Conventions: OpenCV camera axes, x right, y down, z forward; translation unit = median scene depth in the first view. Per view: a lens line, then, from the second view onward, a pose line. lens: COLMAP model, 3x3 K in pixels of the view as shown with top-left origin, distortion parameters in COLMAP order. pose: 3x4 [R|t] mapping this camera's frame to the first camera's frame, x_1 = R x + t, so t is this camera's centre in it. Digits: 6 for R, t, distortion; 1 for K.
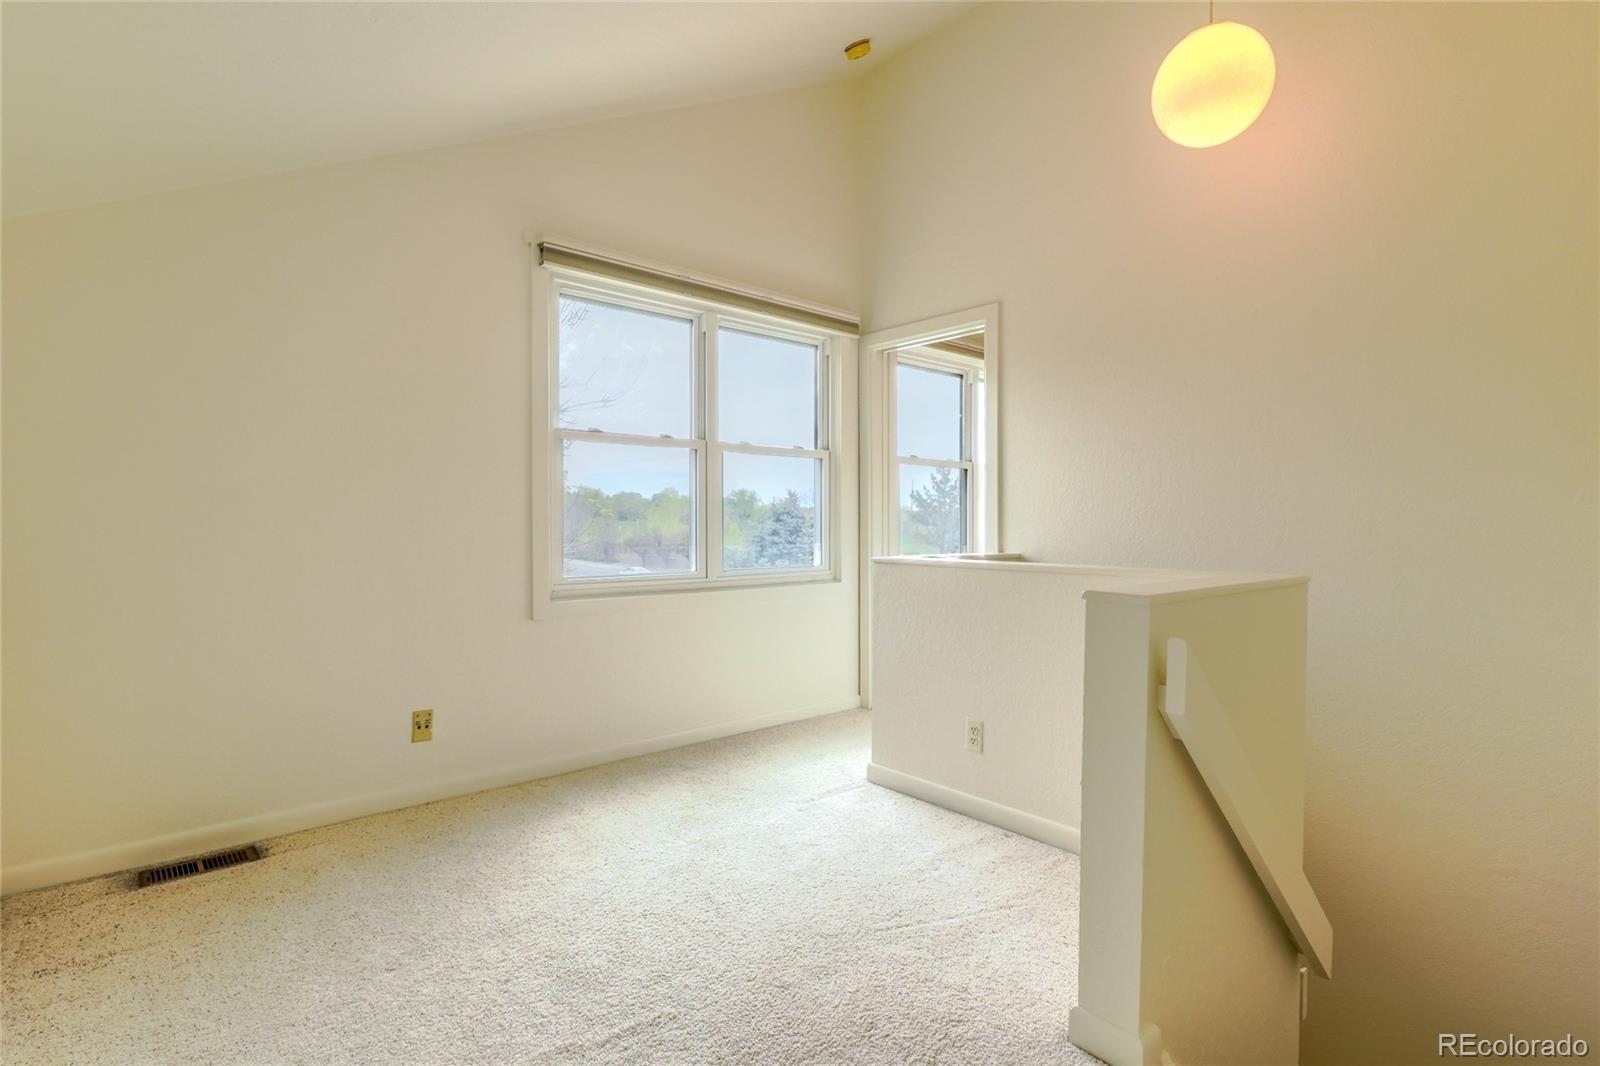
lens RADIAL K [[764.3, 0, 790.3], [0, 764.3, 522.0], [0, 0, 1]] dist [0.007608, -0.000185]
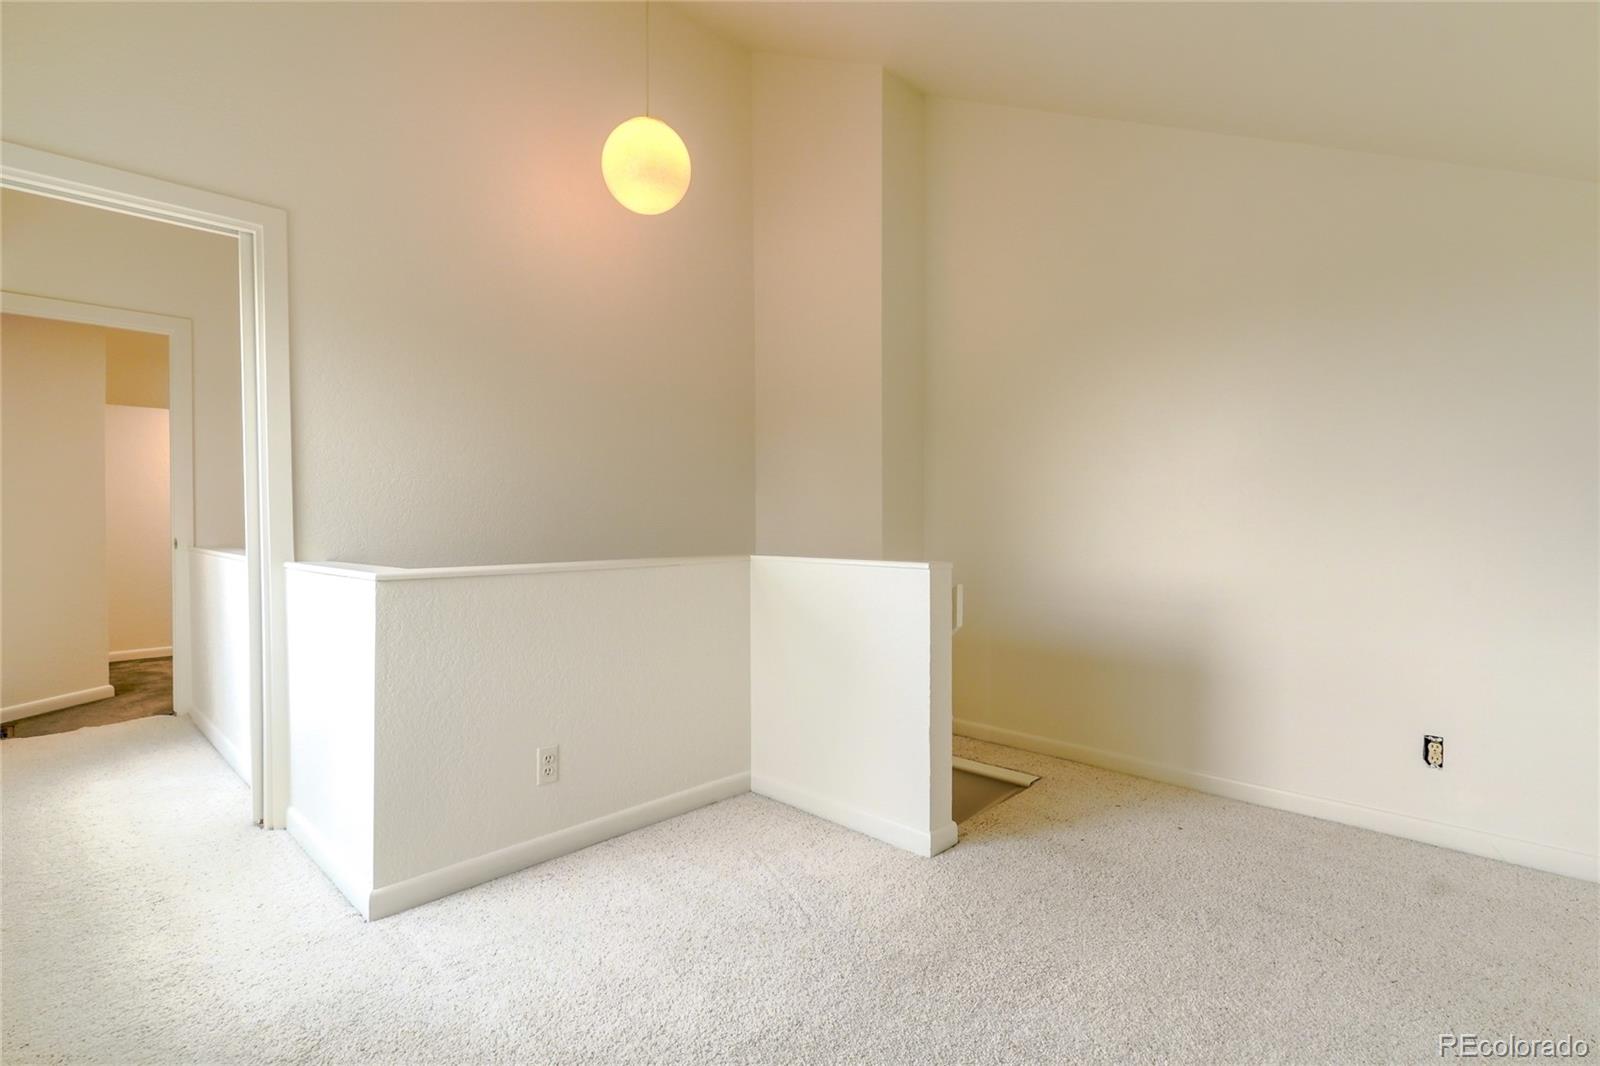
lens RADIAL K [[764.3, 0, 790.3], [0, 764.3, 522.0], [0, 0, 1]] dist [0.007608, -0.000185]
pose [[-0.076466, -0.011019, 0.997011, -0.644842], [0.005492, 0.999919, 0.011473, -0.004683], [-0.997057, 0.006353, -0.076399, 0.796051]]
